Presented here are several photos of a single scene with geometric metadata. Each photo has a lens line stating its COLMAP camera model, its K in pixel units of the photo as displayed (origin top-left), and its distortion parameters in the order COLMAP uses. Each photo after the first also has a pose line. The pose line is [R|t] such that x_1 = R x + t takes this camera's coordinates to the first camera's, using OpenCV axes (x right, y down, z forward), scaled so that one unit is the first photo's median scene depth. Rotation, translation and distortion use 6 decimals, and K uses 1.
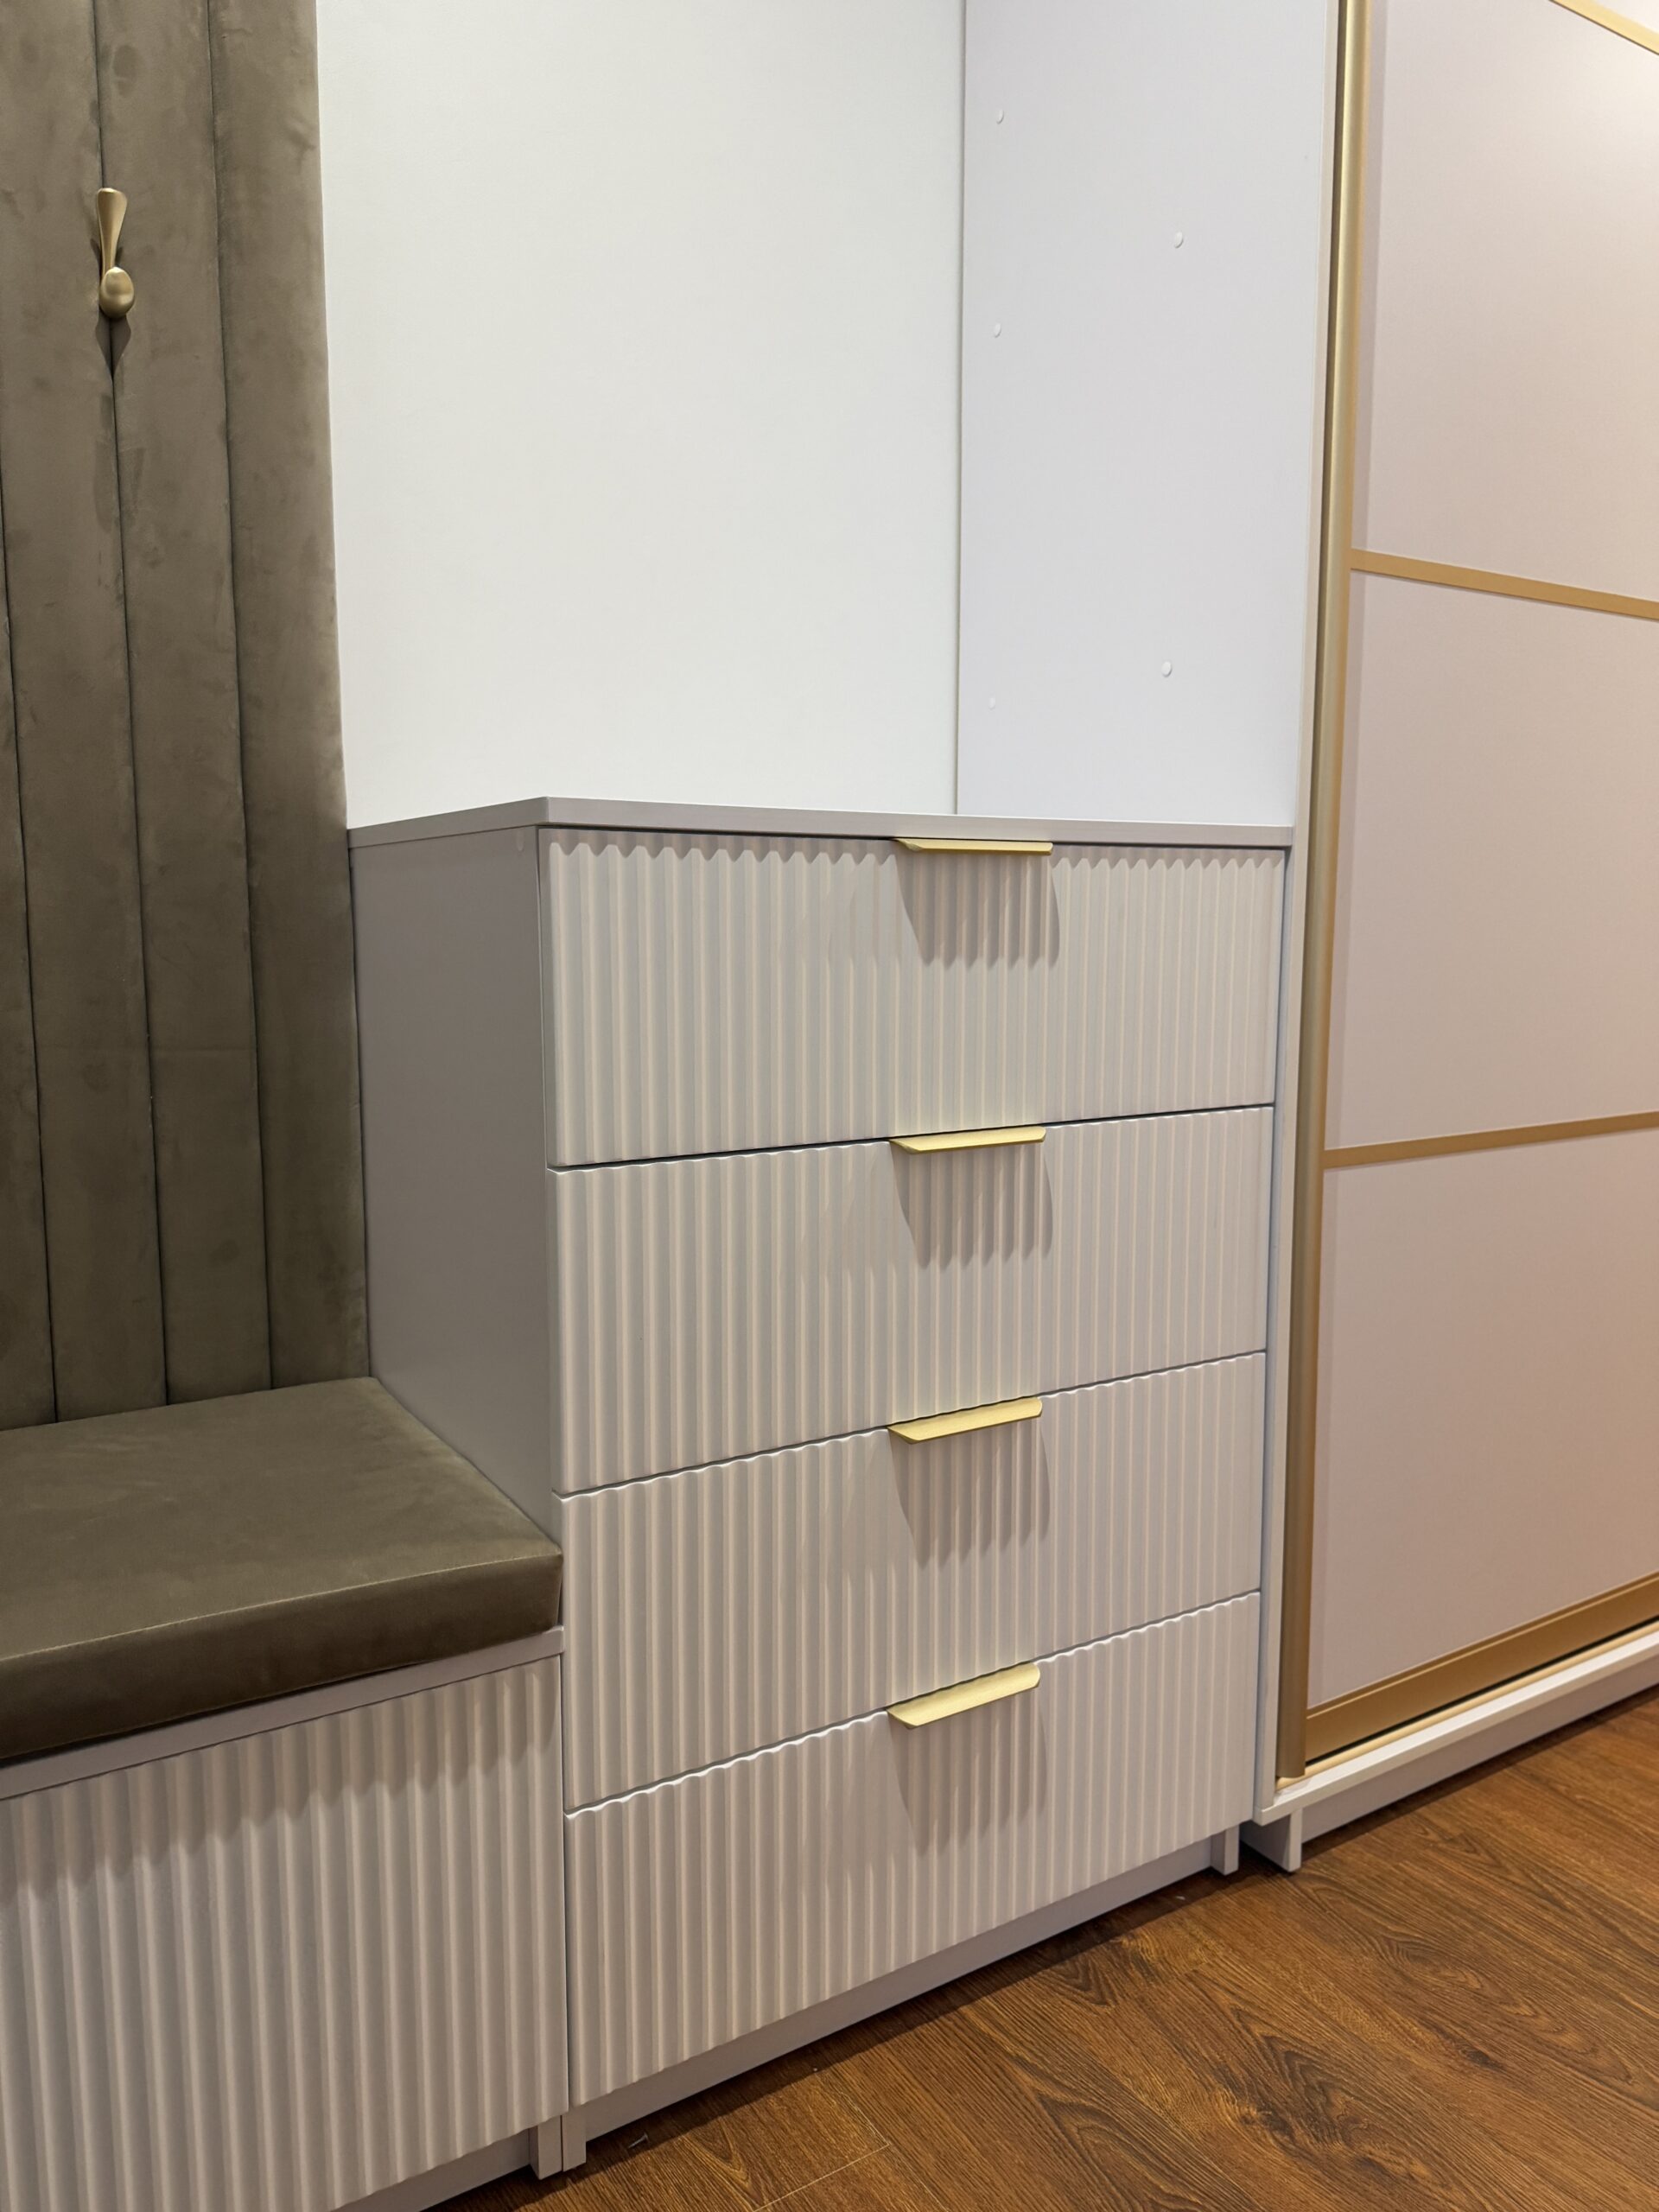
lens RADIAL K [[1586.8, 0, 829.5], [0, 1586.8, 1106.0], [0, 0, 1]] dist [0.059941, -0.069175]
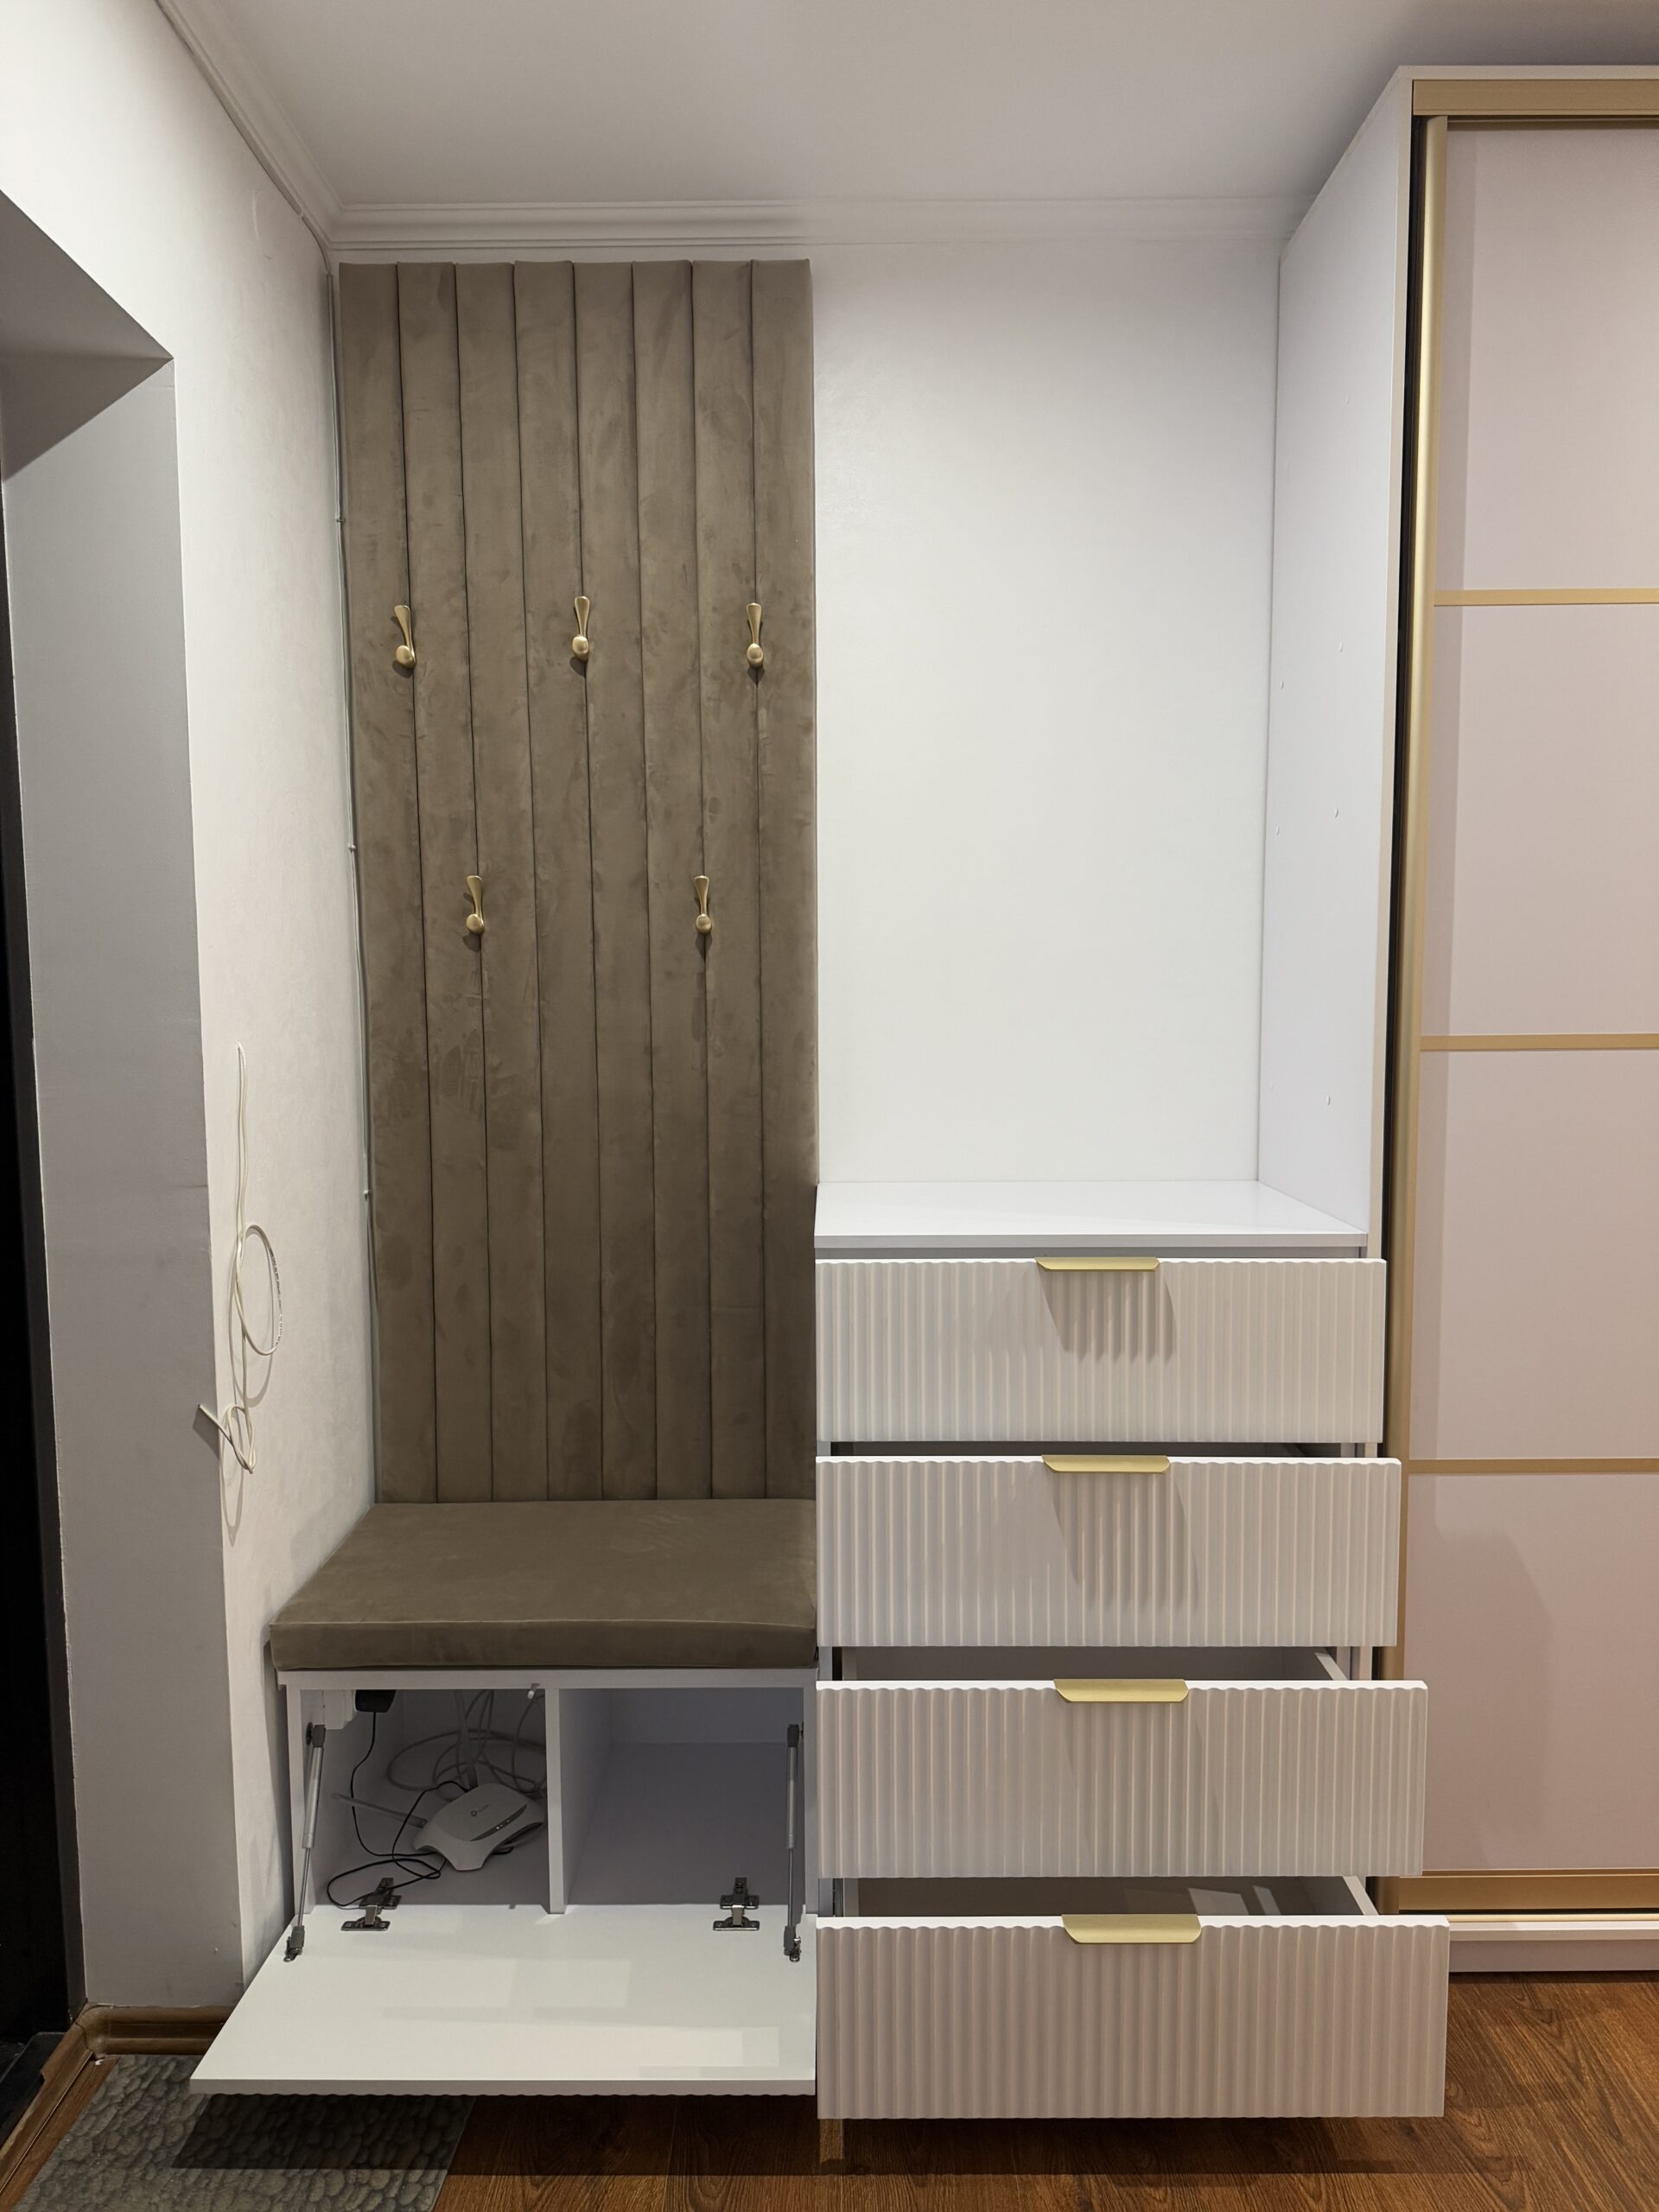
lens RADIAL K [[1566.6, 0, 829.5], [0, 1566.6, 1106.0], [0, 0, 1]] dist [0.097671, -0.114272]
pose [[0.840389, 0.042444, -0.540319, 0.708464], [-0.056720, 0.998342, -0.009796, -0.271470], [0.539008, 0.038880, 0.841403, -0.500405]]
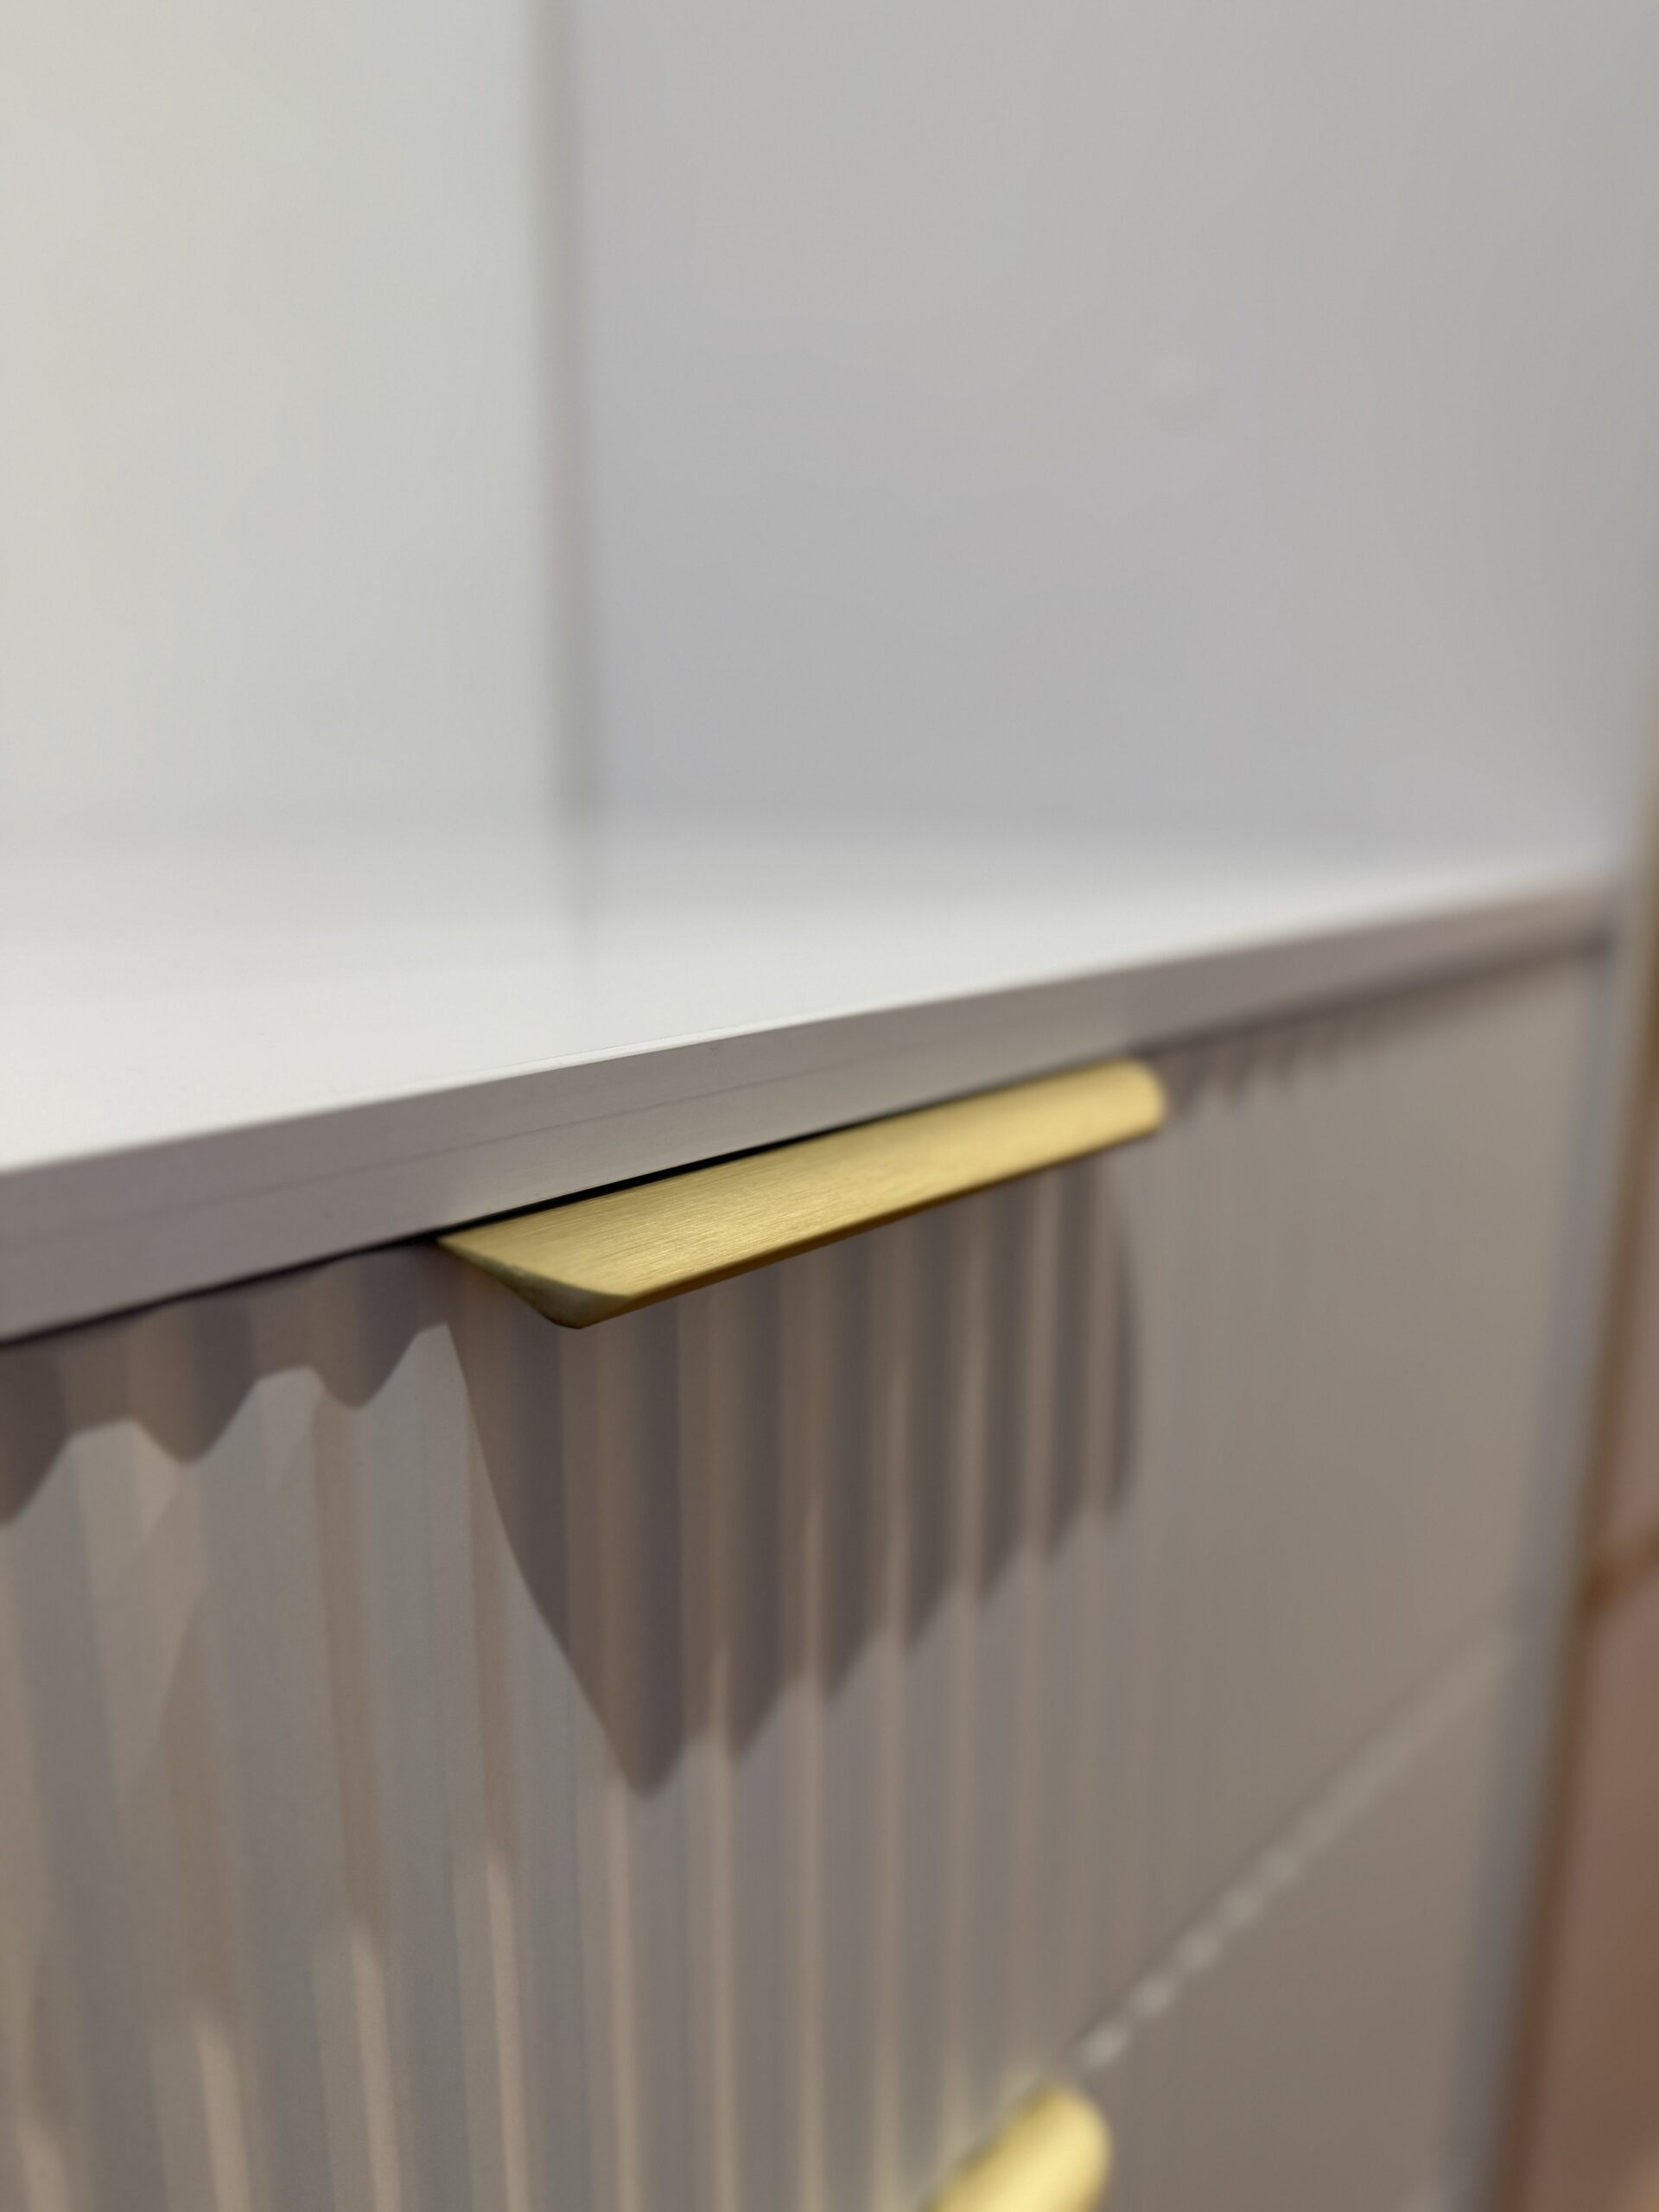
lens RADIAL K [[1586.8, 0, 829.5], [0, 1586.8, 1106.0], [0, 0, 1]] dist [0.059941, -0.069175]
pose [[0.970594, -0.057378, 0.233786, 0.039338], [0.034721, 0.994391, 0.099904, -0.183121], [-0.238207, -0.088849, 0.967142, 0.769923]]
